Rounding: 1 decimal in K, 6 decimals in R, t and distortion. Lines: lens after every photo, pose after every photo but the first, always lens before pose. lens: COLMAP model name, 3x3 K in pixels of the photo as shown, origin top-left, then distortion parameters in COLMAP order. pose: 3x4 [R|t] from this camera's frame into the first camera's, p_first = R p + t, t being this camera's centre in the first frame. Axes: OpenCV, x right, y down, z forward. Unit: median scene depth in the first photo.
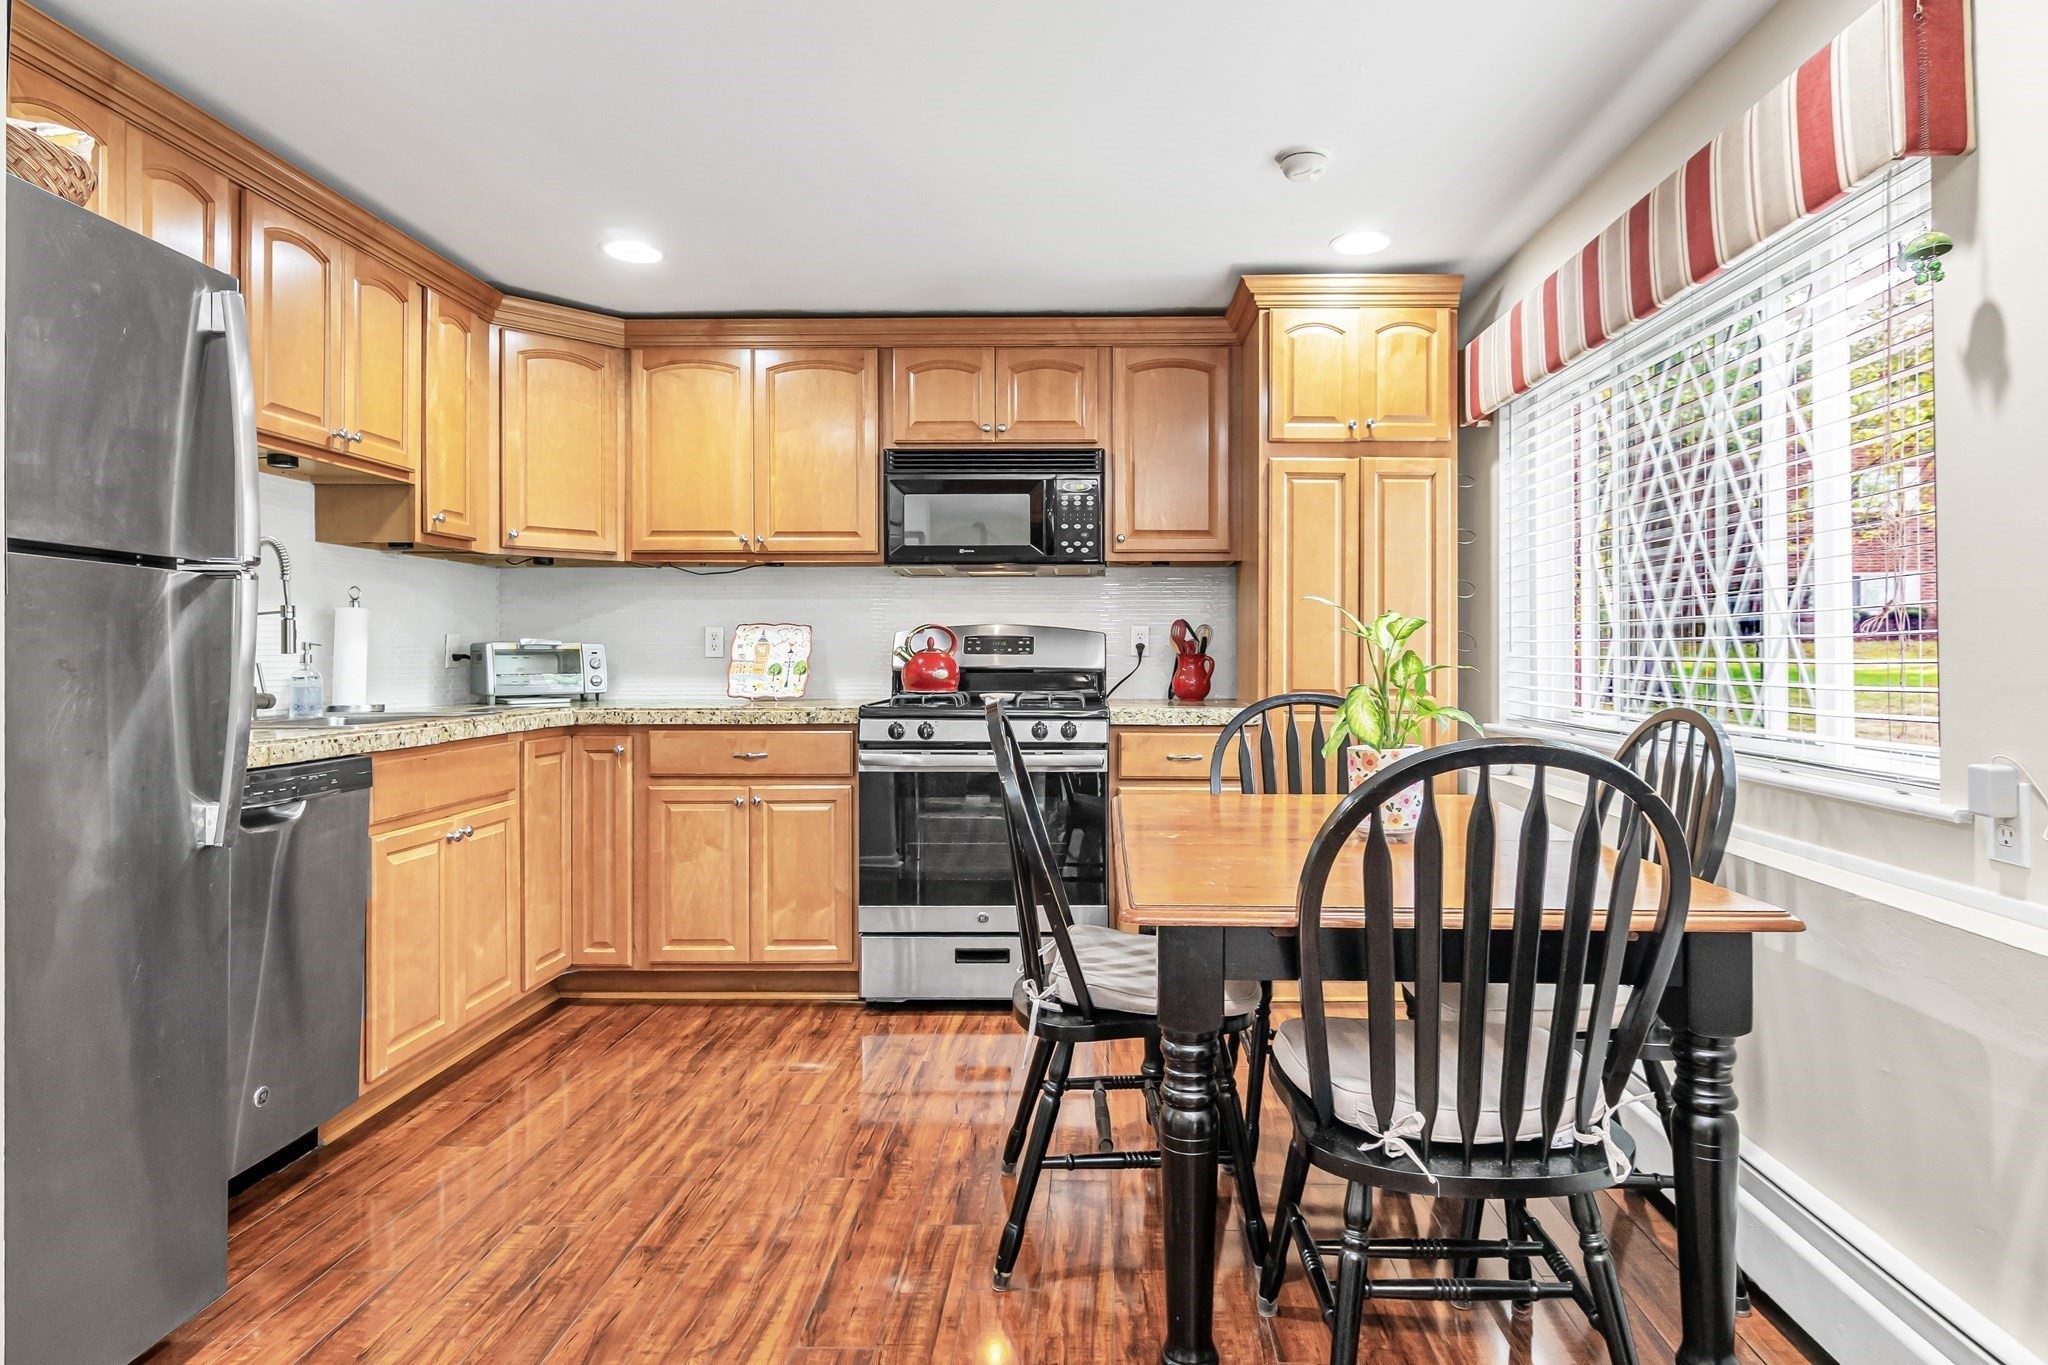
lens RADIAL K [[1108.1, 0, 1069.0], [0, 1108.1, 649.2], [0, 0, 1]] dist [-0.001128, -0.001082]
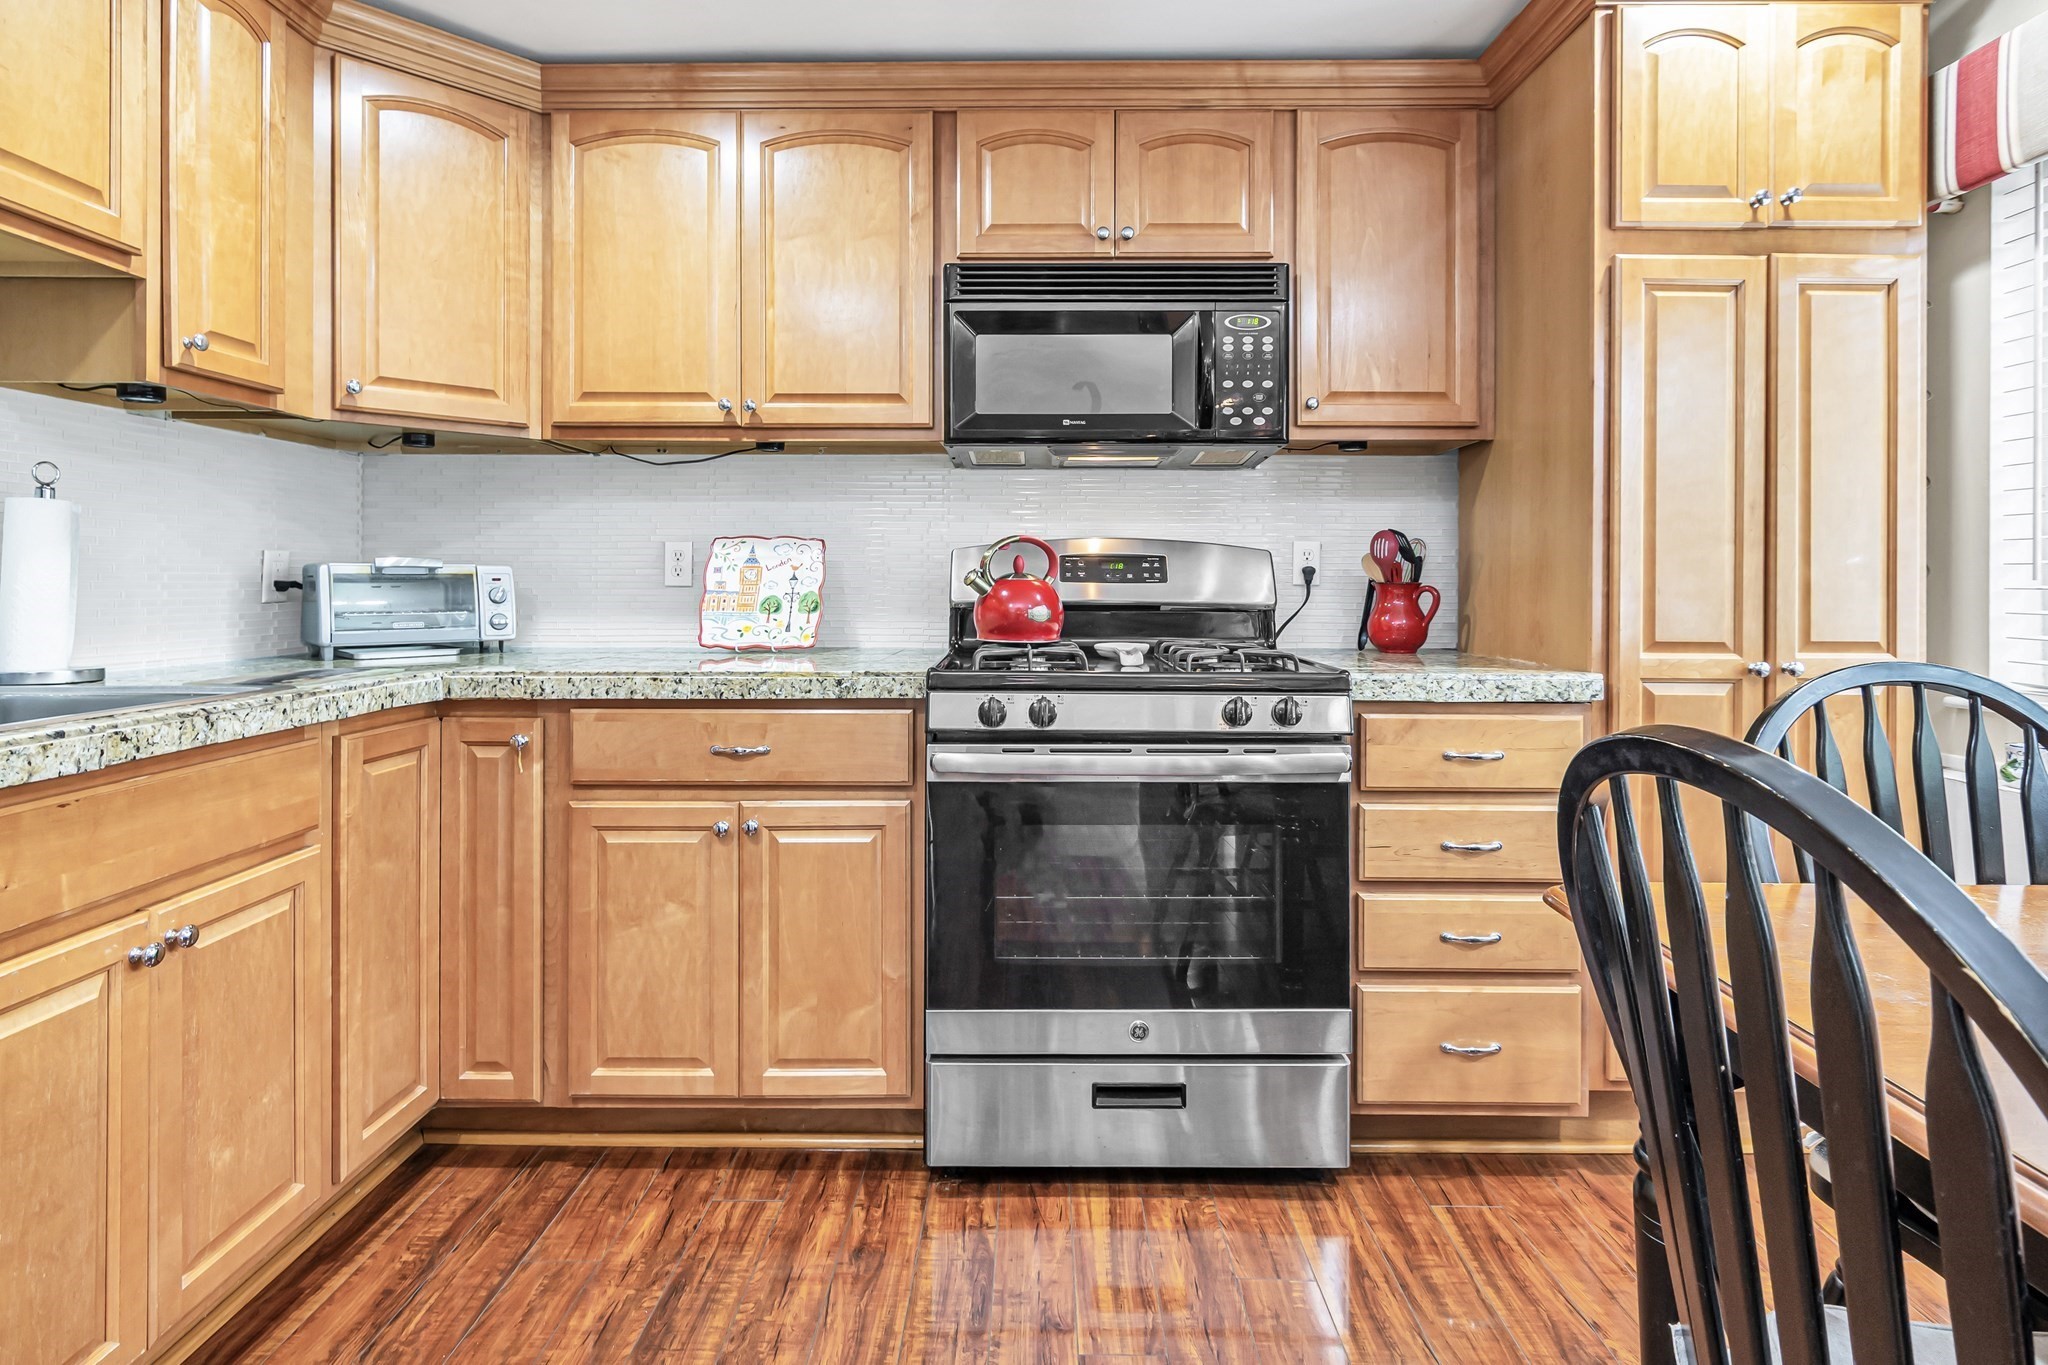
lens RADIAL K [[1034.3, 0, 1027.4], [0, 1034.3, 575.4], [0, 0, 1]] dist [-0.000254, 0.000696]
pose [[0.999787, 0.001660, 0.020569, -0.147166], [-0.001610, 0.999996, -0.002424, 0.002130], [-0.020573, 0.002390, 0.999786, 0.446311]]
